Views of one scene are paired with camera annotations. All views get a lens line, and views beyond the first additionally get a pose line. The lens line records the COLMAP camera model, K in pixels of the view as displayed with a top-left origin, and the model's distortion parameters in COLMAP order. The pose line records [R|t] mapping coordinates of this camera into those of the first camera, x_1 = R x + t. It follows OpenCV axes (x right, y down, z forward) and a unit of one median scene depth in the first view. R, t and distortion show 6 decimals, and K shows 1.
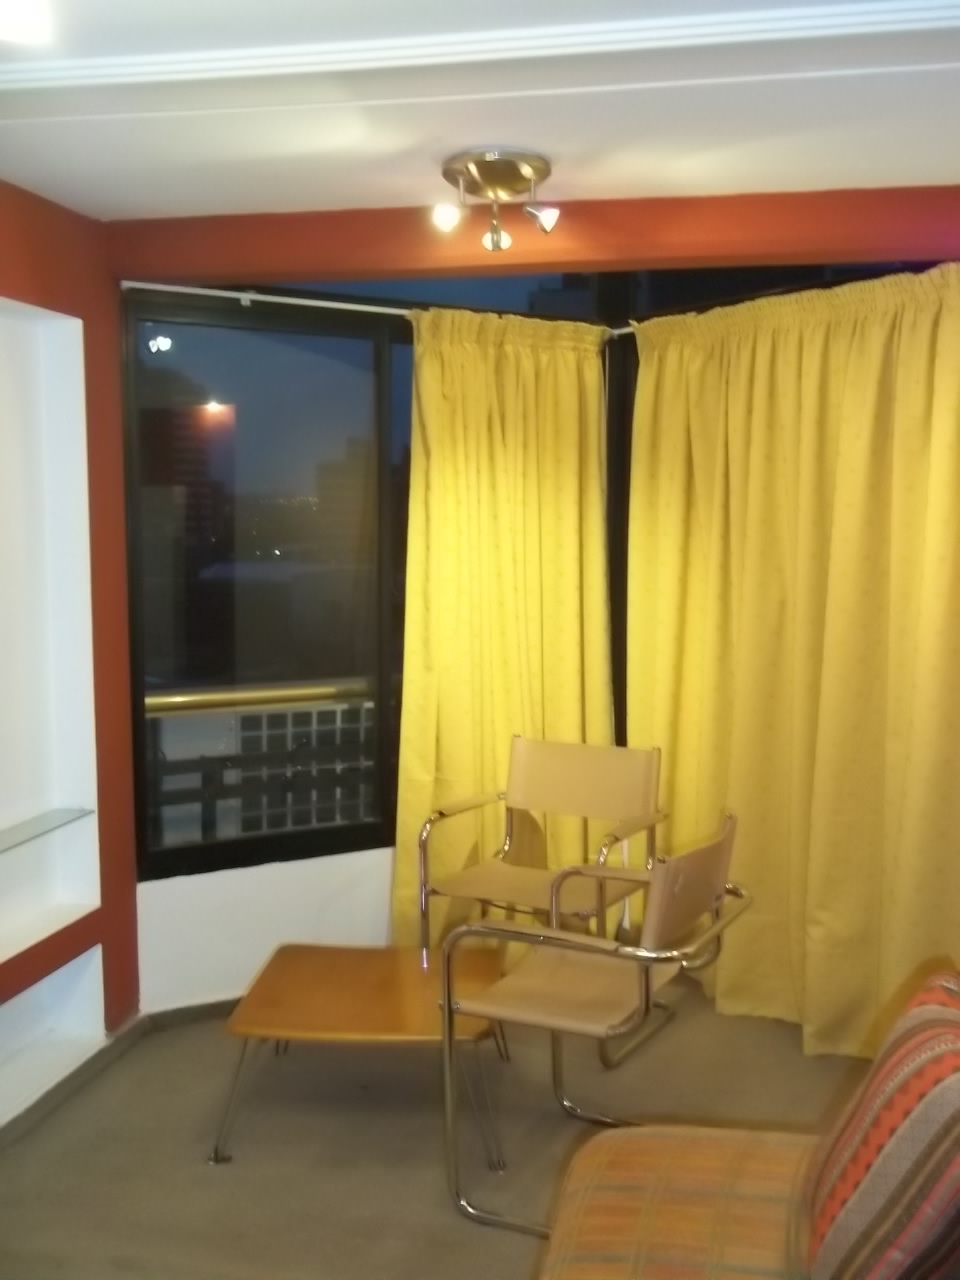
lens RADIAL K [[1376.9, 0, 480.0], [0, 1376.9, 640.0], [0, 0, 1]] dist [0.026950, -0.007502]
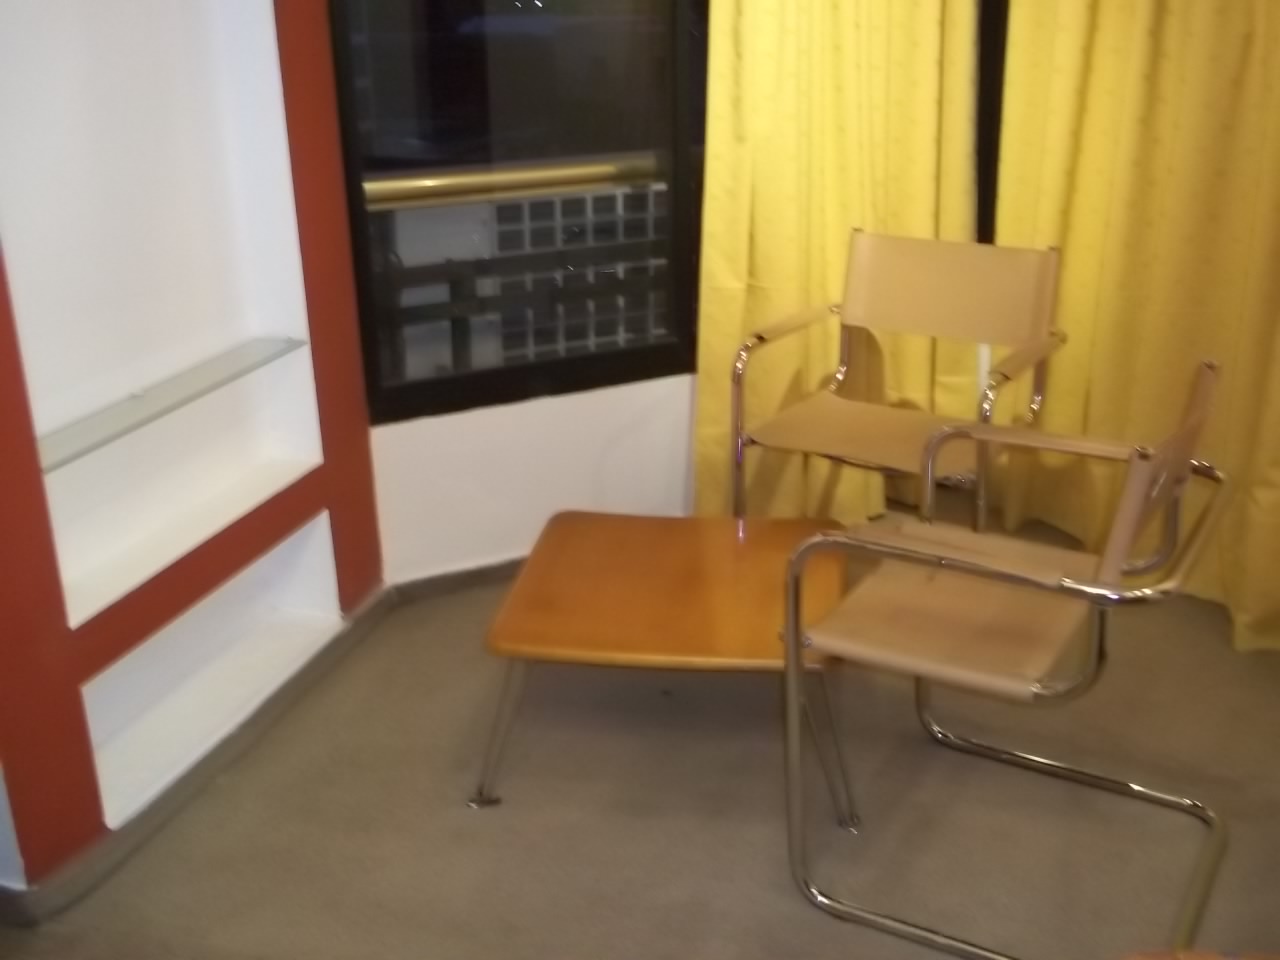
lens RADIAL K [[1376.9, 0, 633.4], [0, 1376.9, 478.4], [0, 0, 1]] dist [0.026950, -0.007502]
pose [[0.996580, 0.009448, -0.082093, -0.033551], [0.012576, 0.964530, 0.263672, 0.000118], [0.081673, -0.263803, 0.961113, 0.237588]]
